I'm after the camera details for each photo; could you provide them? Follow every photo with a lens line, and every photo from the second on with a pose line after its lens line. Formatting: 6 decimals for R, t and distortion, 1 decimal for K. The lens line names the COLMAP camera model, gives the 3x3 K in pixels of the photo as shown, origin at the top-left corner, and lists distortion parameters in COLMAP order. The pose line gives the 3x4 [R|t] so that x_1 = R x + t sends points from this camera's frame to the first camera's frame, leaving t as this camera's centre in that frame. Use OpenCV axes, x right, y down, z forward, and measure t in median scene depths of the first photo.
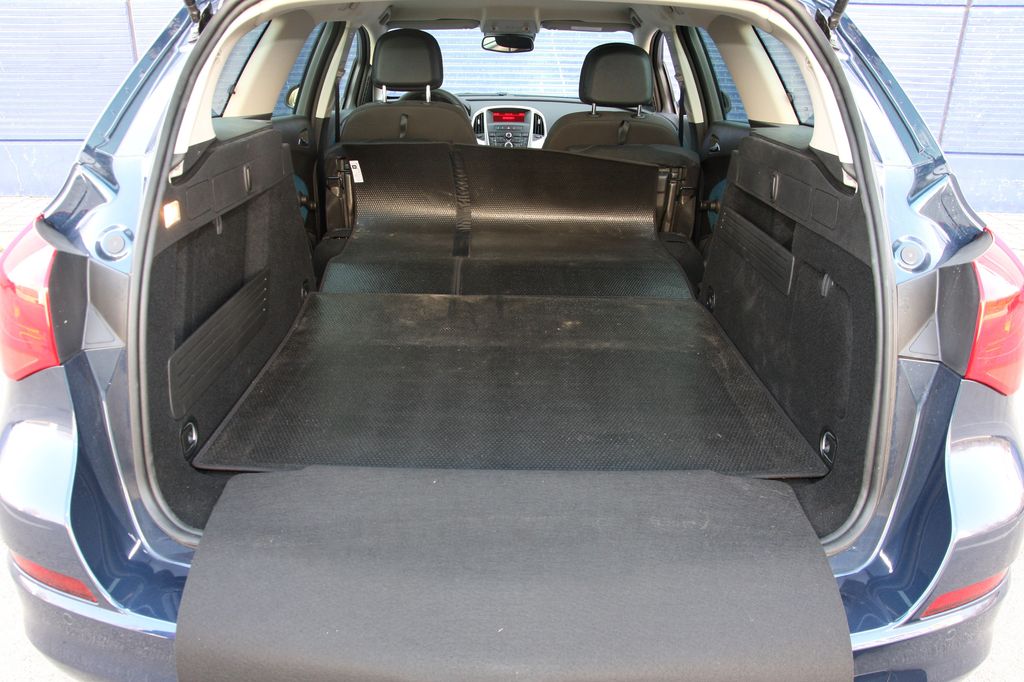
lens RADIAL K [[782.5, 0, 512.7], [0, 782.5, 341.6], [0, 0, 1]] dist [-0.124876, 0.086208]
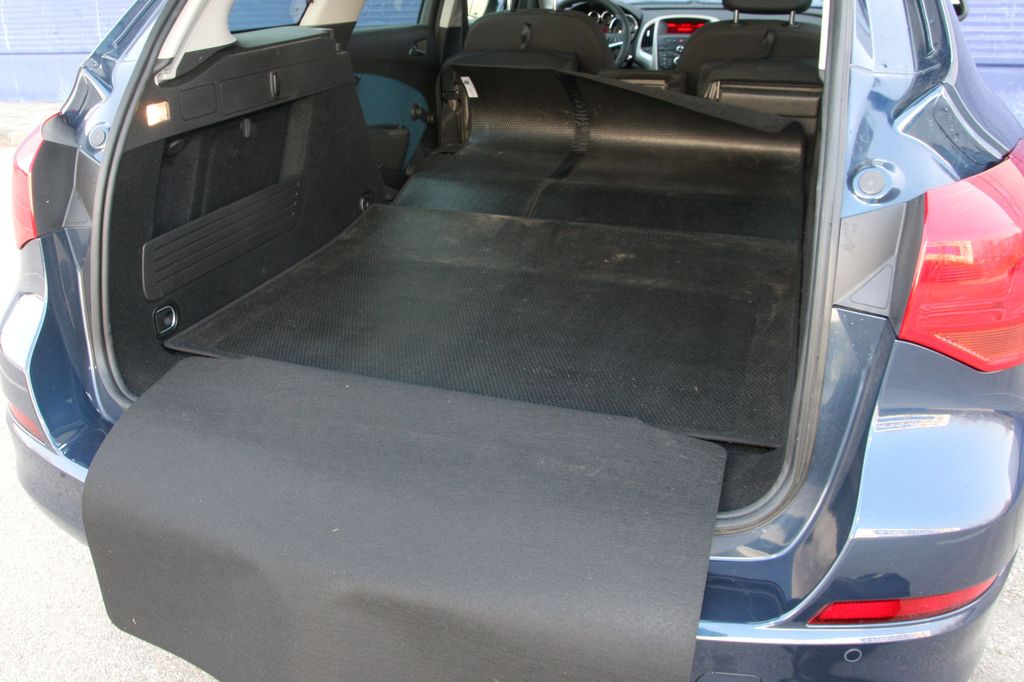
lens RADIAL K [[881.0, 0, 439.8], [0, 881.0, 299.8], [0, 0, 1]] dist [-0.109459, 0.031110]
pose [[0.923124, 0.100044, -0.371258, 0.196485], [-0.094067, 0.994977, 0.034224, 0.009060], [0.372818, 0.003330, 0.927899, -0.002680]]
